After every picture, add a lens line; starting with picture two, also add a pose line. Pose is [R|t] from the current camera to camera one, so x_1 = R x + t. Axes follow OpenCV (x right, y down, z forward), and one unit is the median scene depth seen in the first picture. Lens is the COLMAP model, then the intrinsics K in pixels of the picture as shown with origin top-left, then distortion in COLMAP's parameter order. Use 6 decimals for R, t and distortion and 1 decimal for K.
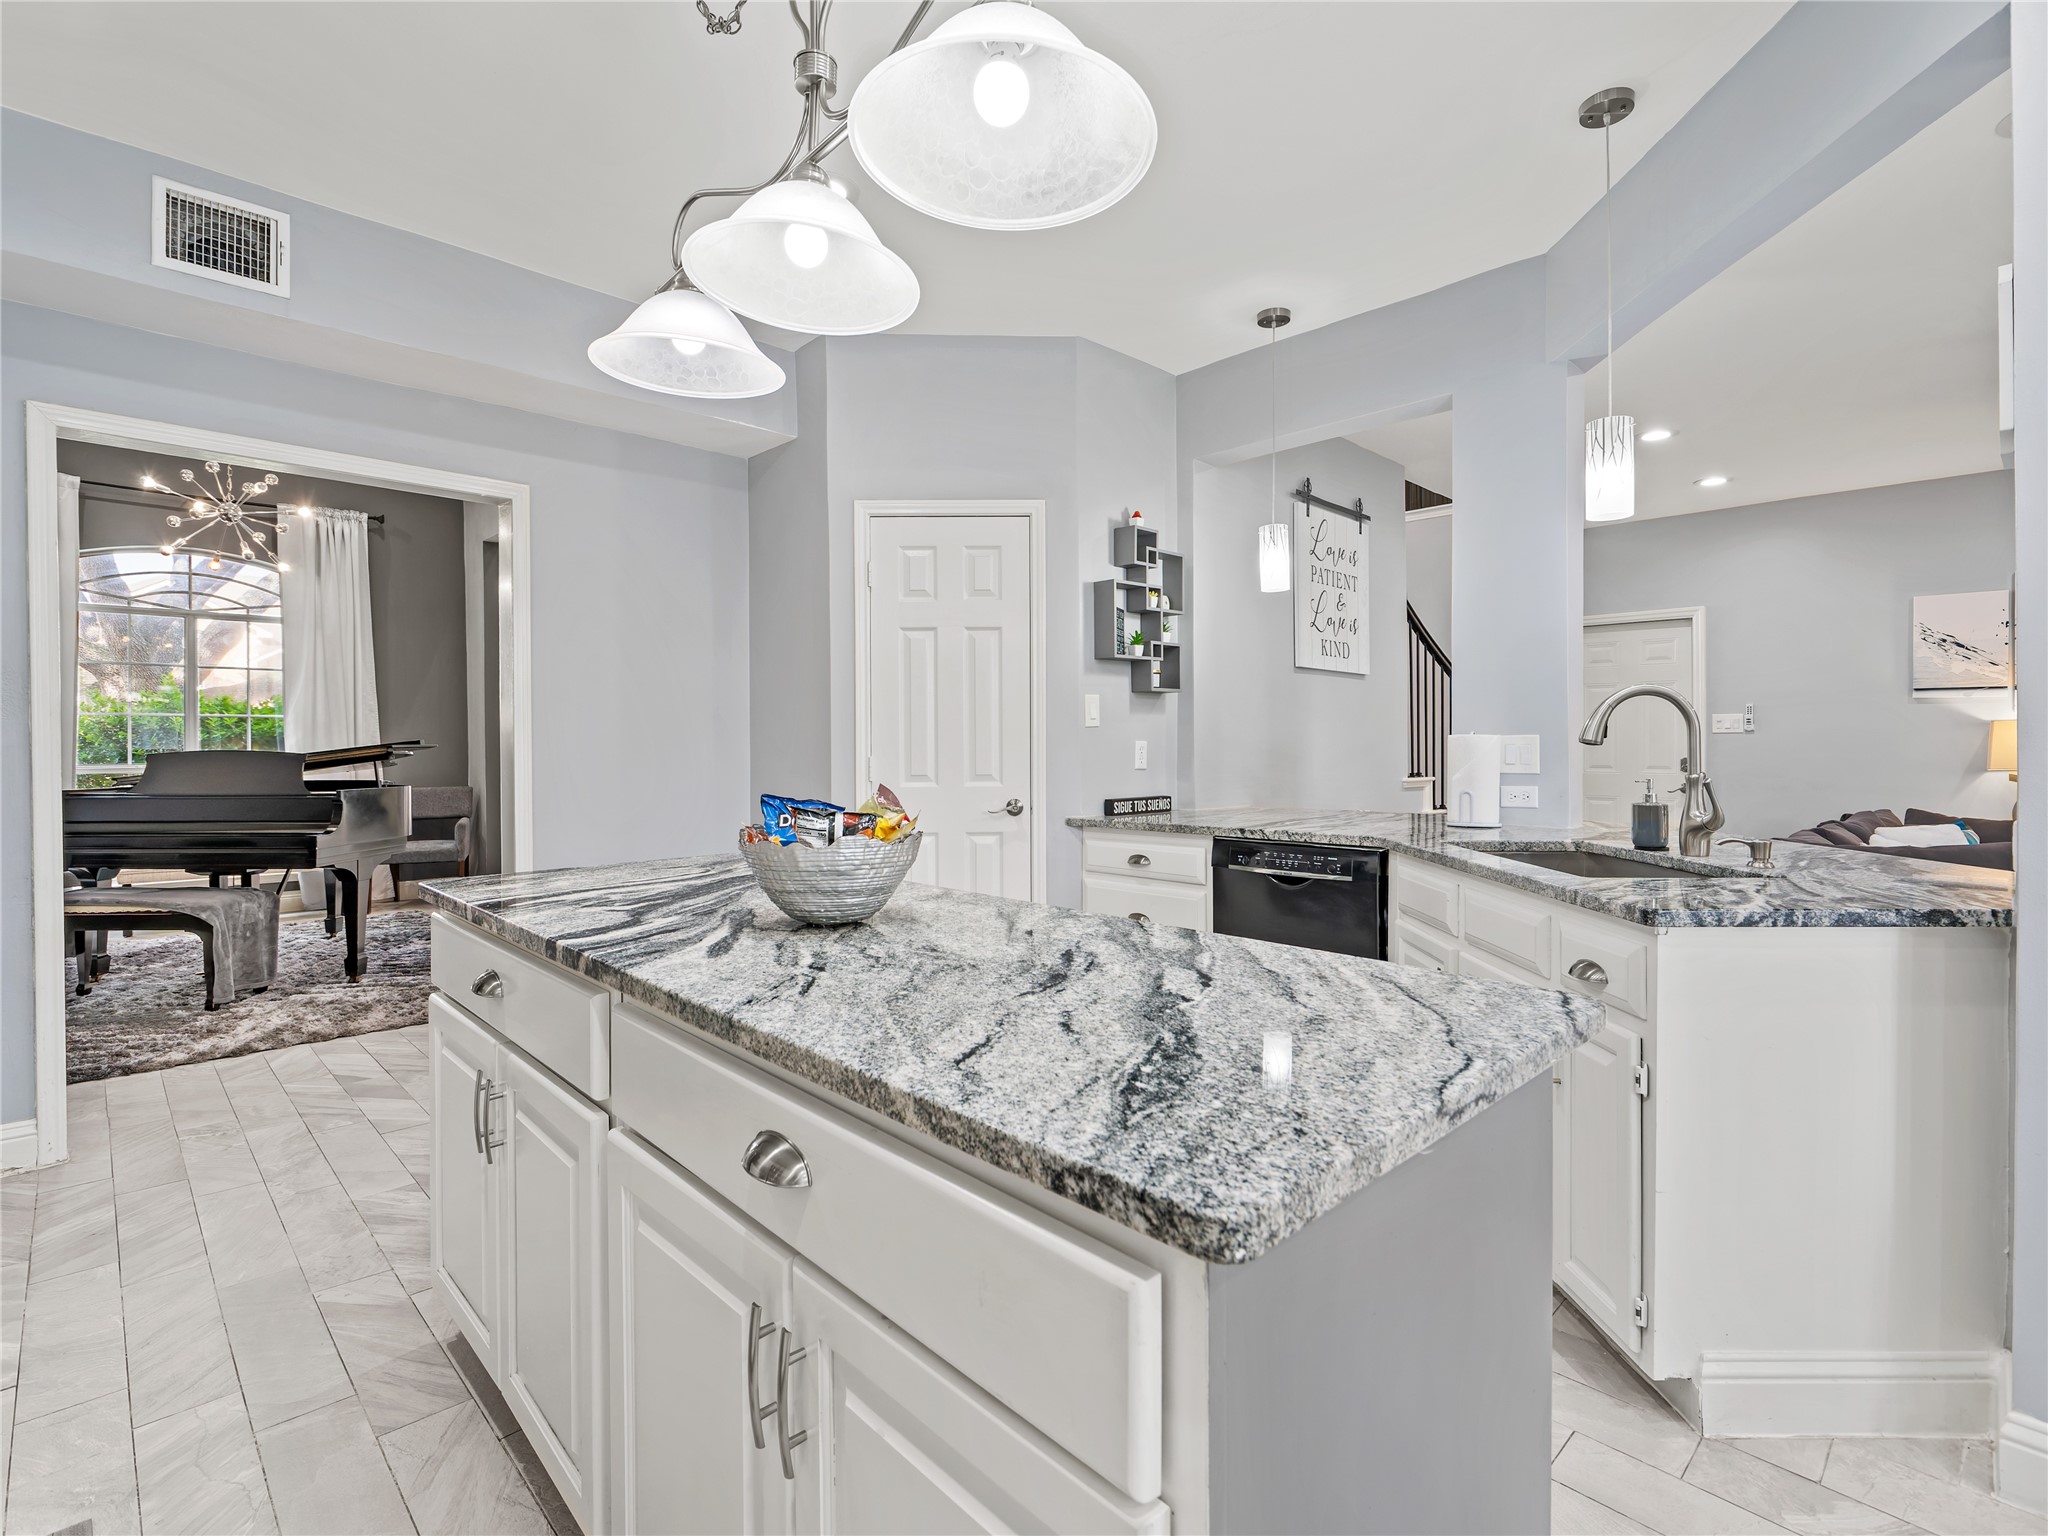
lens RADIAL K [[994.9, 0, 1013.3], [0, 994.9, 769.9], [0, 0, 1]] dist [-0.000238, -0.001010]
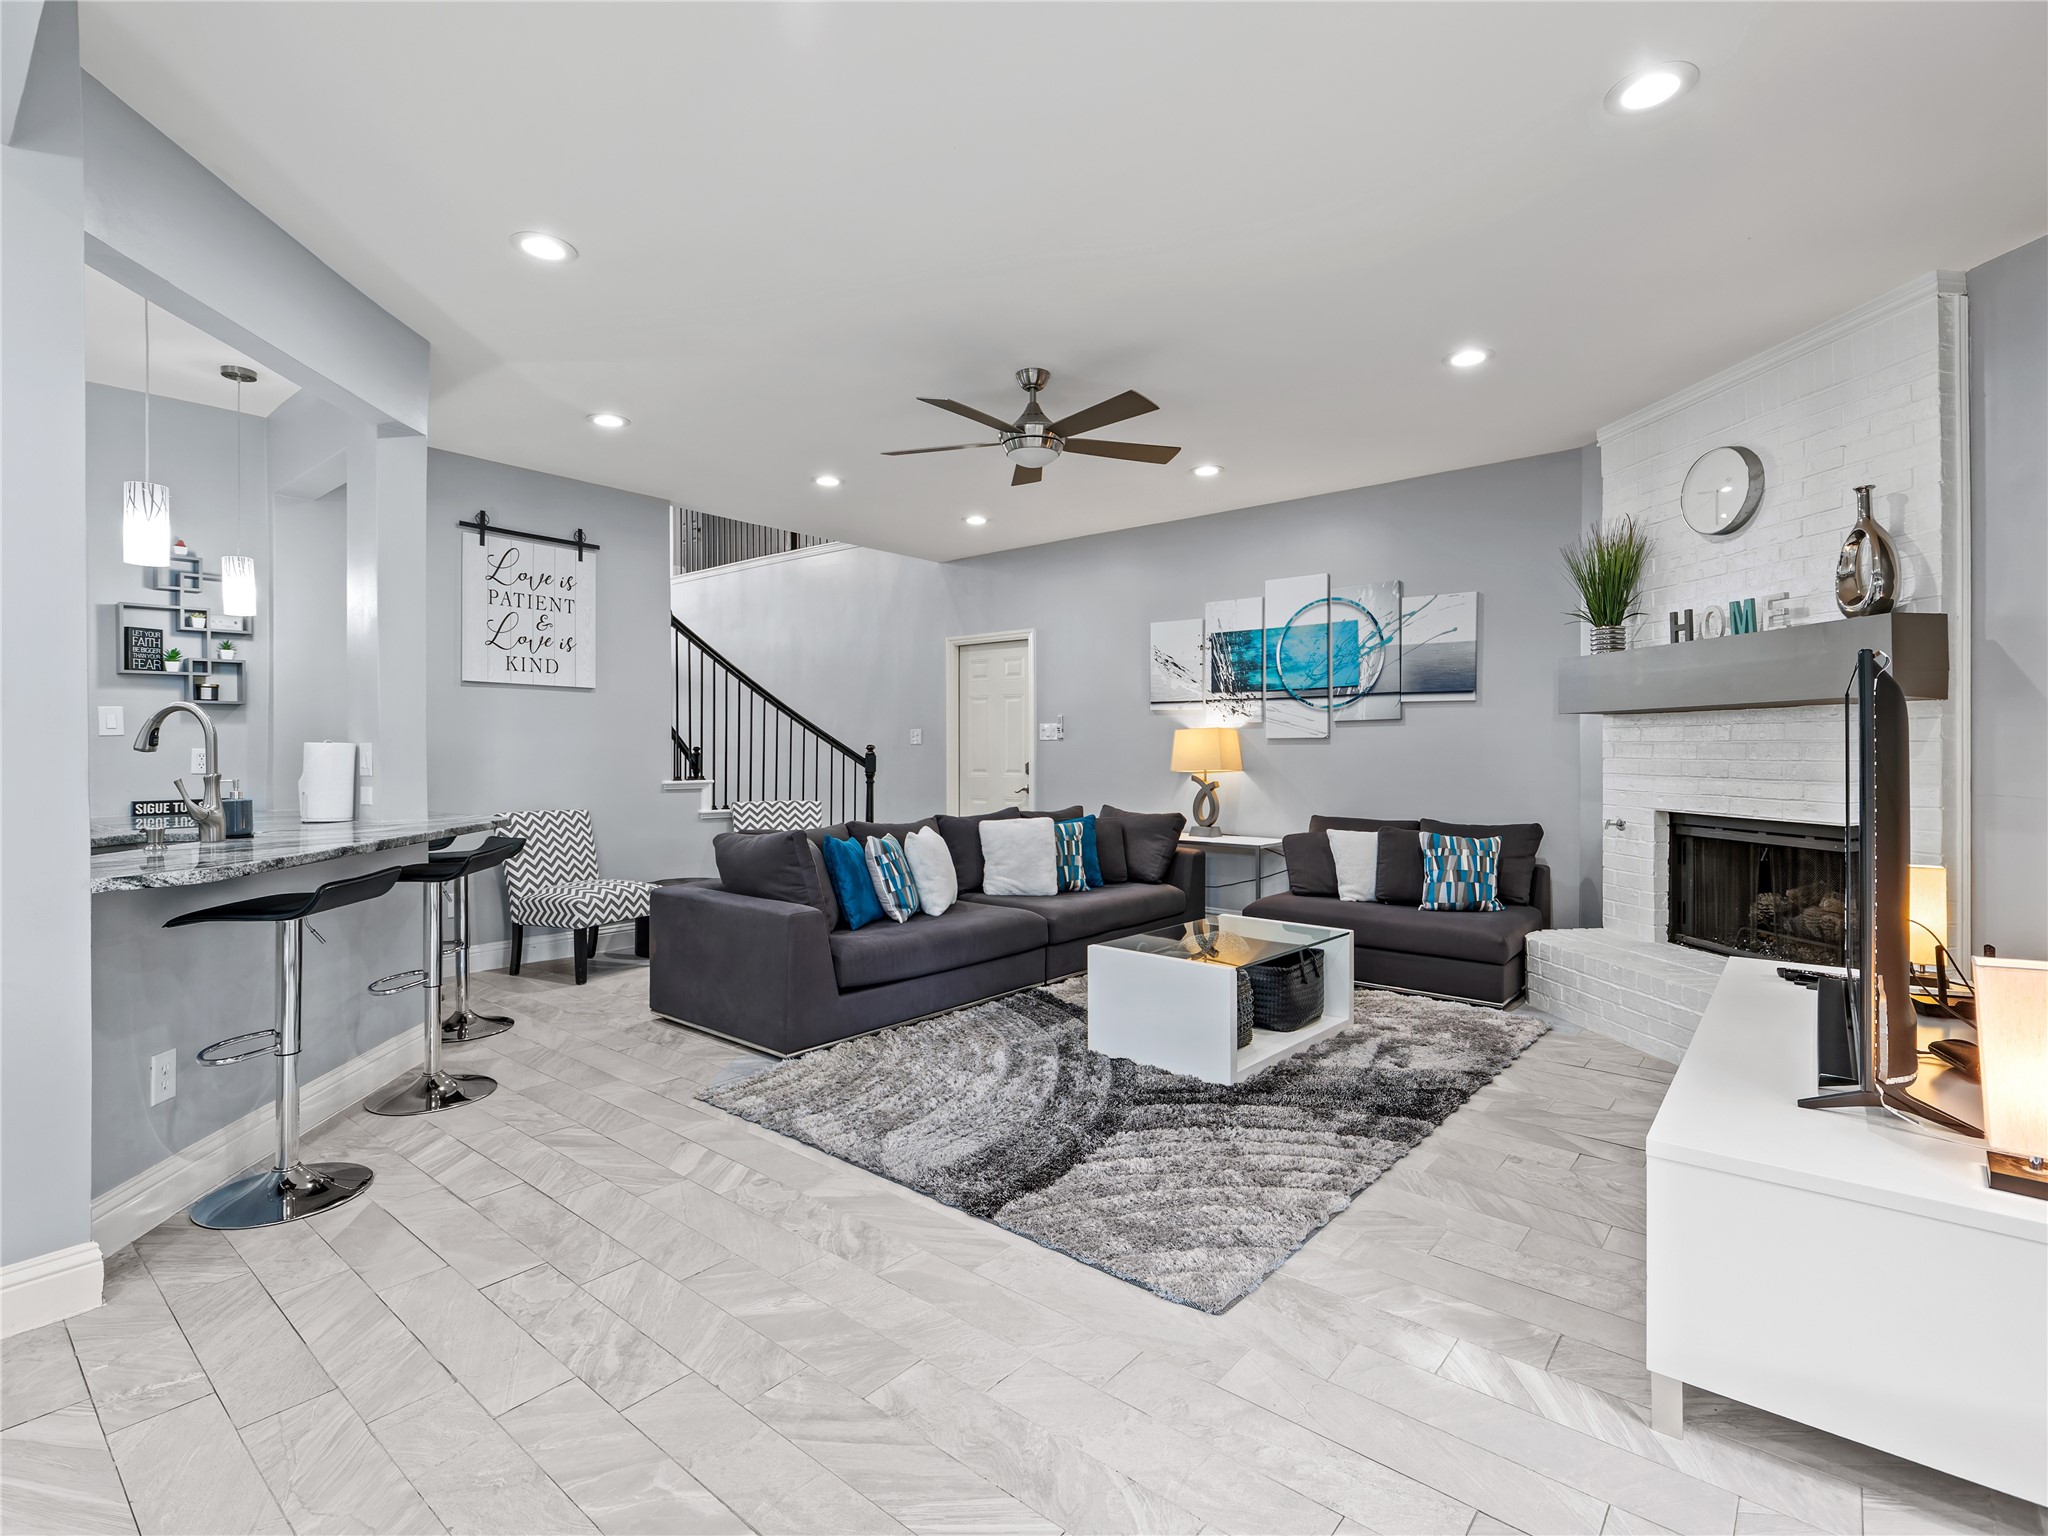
lens RADIAL K [[994.9, 0, 1033.6], [0, 994.9, 761.1], [0, 0, 1]] dist [-0.000238, -0.001010]
pose [[0.993295, -0.002342, 0.115584, 0.870593], [0.004074, 0.999883, -0.014753, 0.005152], [-0.115536, 0.015125, 0.993188, -0.188575]]
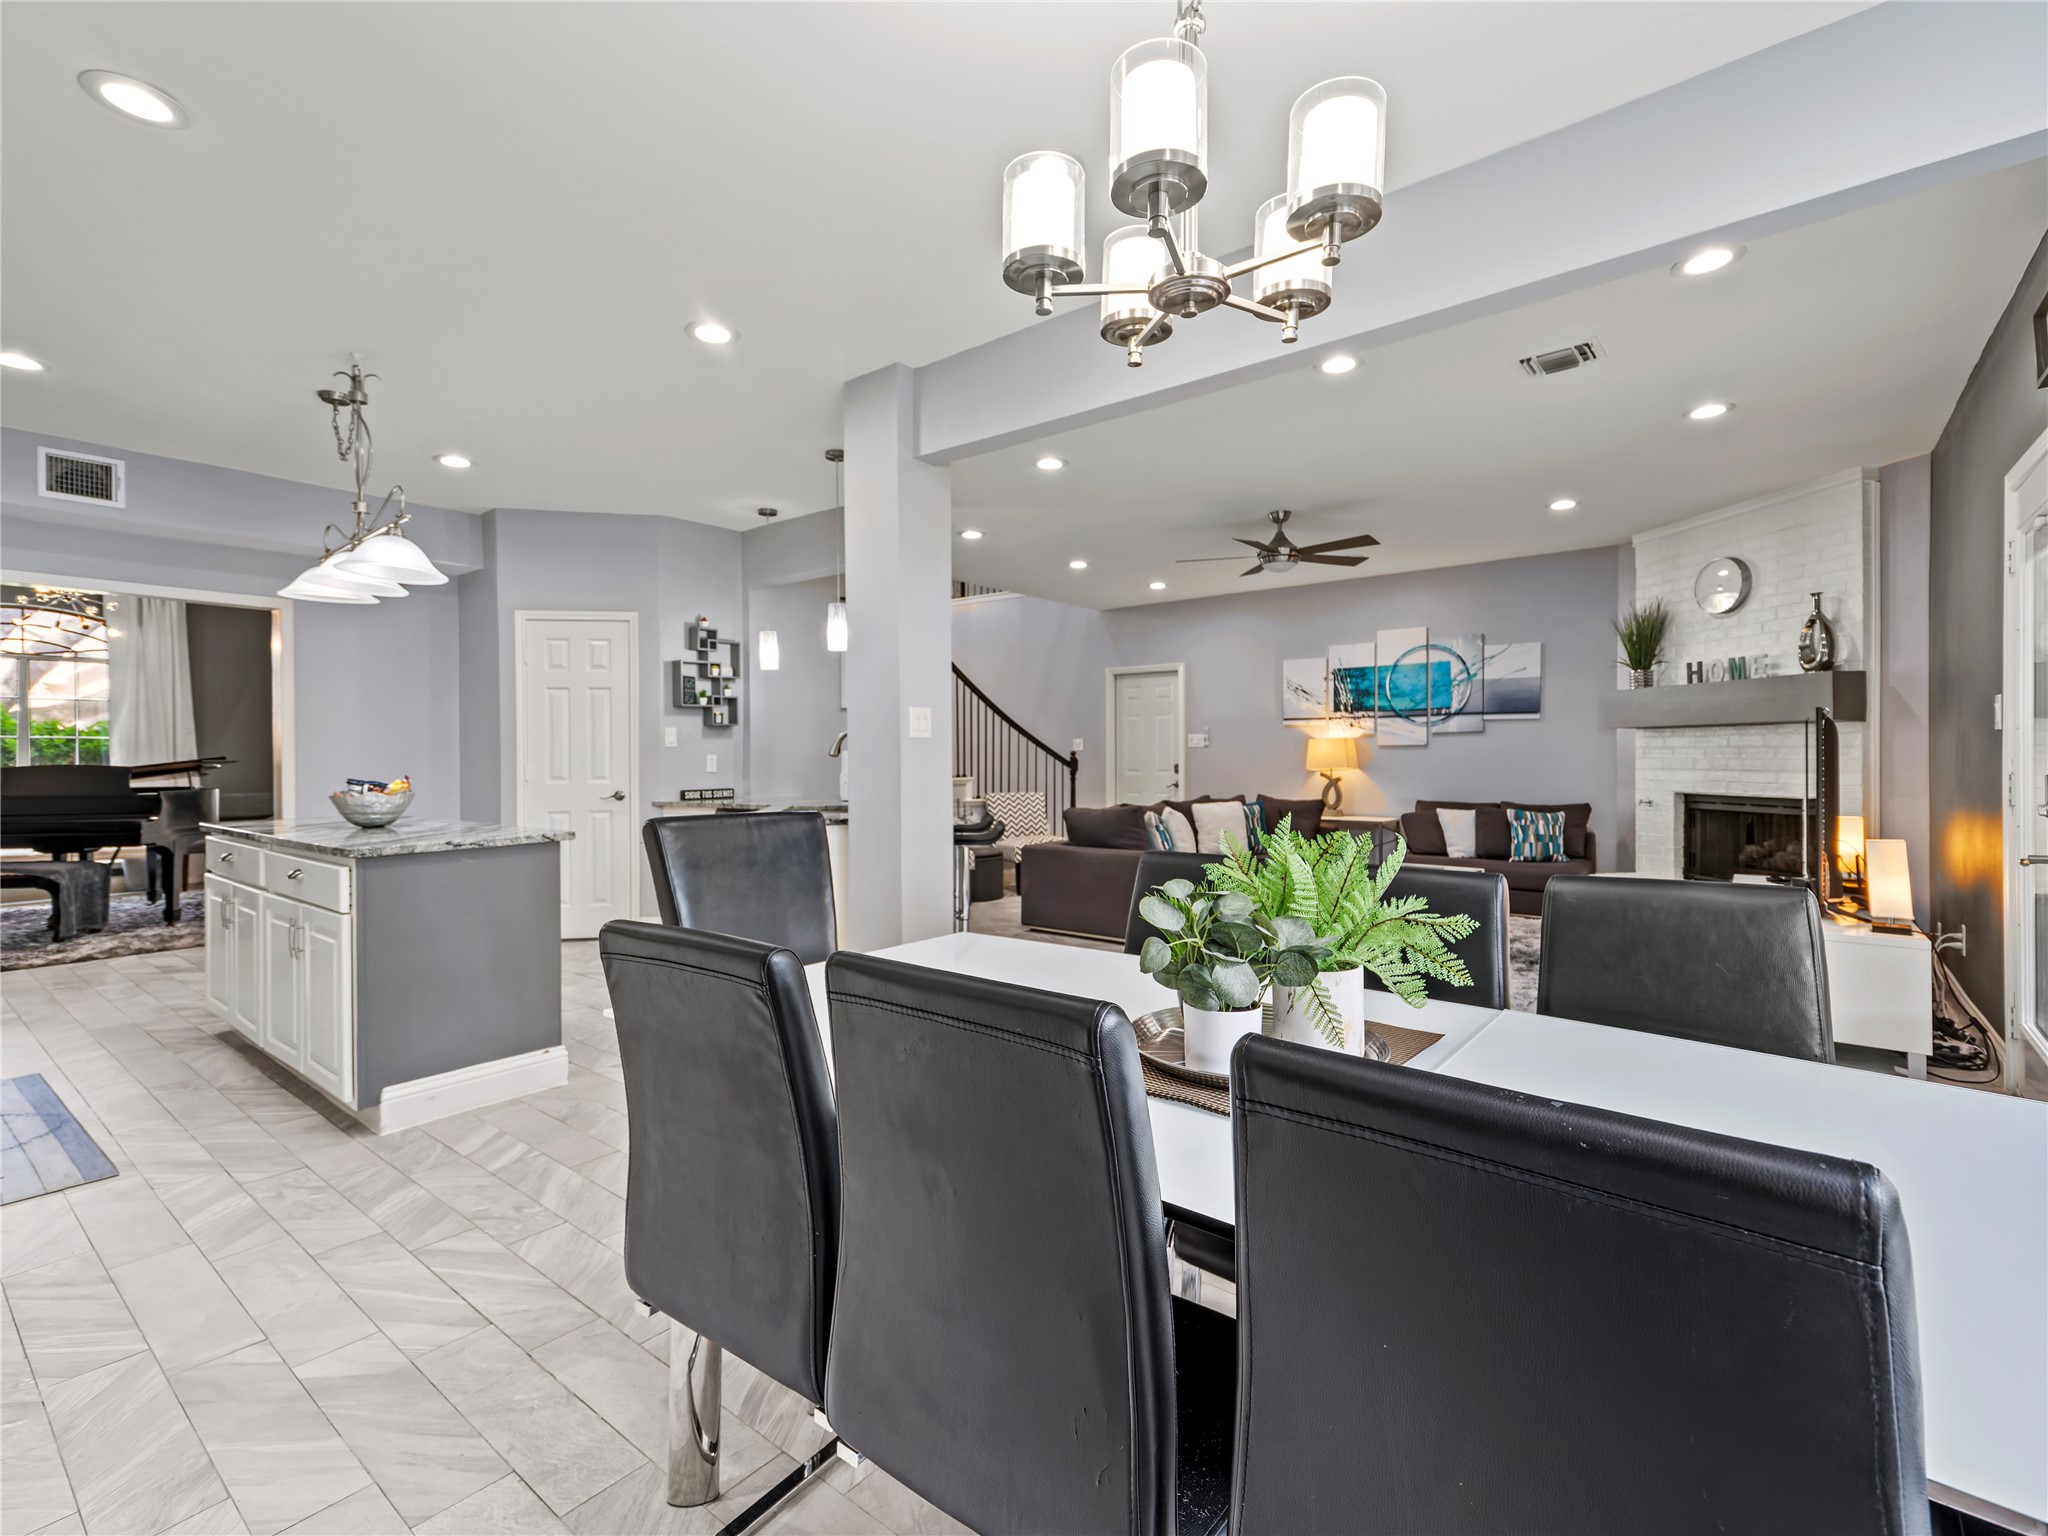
lens RADIAL K [[953.7, 0, 1028.9], [0, 953.7, 770.1], [0, 0, 1]] dist [0.025112, -0.002196]
pose [[0.991101, -0.007269, 0.132912, 0.416596], [0.008670, 0.999913, -0.009965, 0.015200], [-0.132828, 0.011029, 0.991078, -0.610574]]
